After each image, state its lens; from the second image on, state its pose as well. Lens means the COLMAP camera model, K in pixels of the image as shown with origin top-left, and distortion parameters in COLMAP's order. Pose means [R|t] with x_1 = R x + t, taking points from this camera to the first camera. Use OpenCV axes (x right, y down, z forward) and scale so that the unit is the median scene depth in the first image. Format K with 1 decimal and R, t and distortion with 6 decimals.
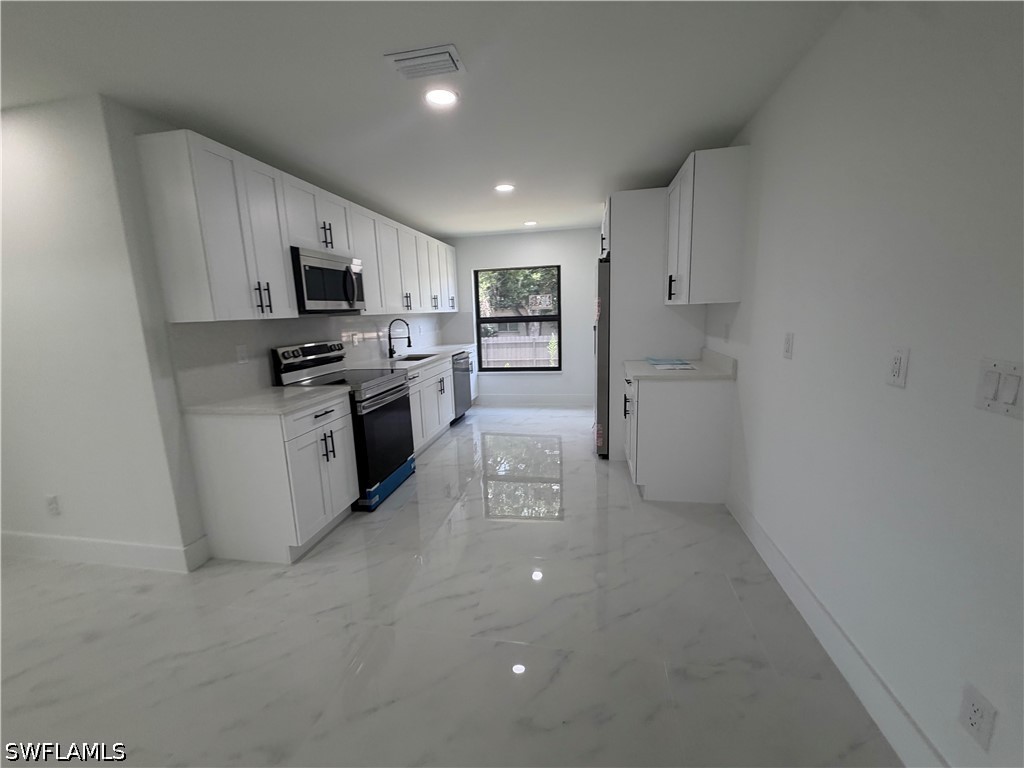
lens RADIAL K [[407.3, 0, 510.3], [0, 407.3, 381.6], [0, 0, 1]] dist [0.000122, 0.000278]
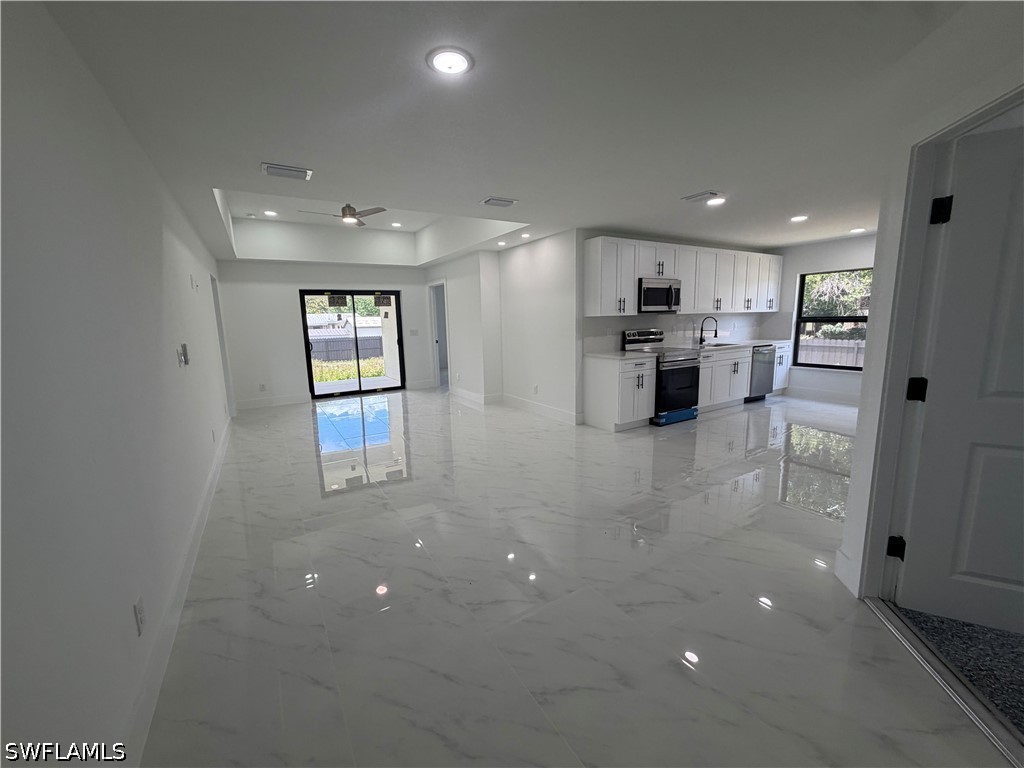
lens RADIAL K [[407.3, 0, 510.3], [0, 407.3, 381.6], [0, 0, 1]] dist [0.000122, 0.000278]
pose [[0.668736, 0.131937, -0.731700, 0.481538], [-0.127346, 0.989912, 0.062109, 0.100643], [0.732513, 0.051644, 0.678791, -0.662792]]
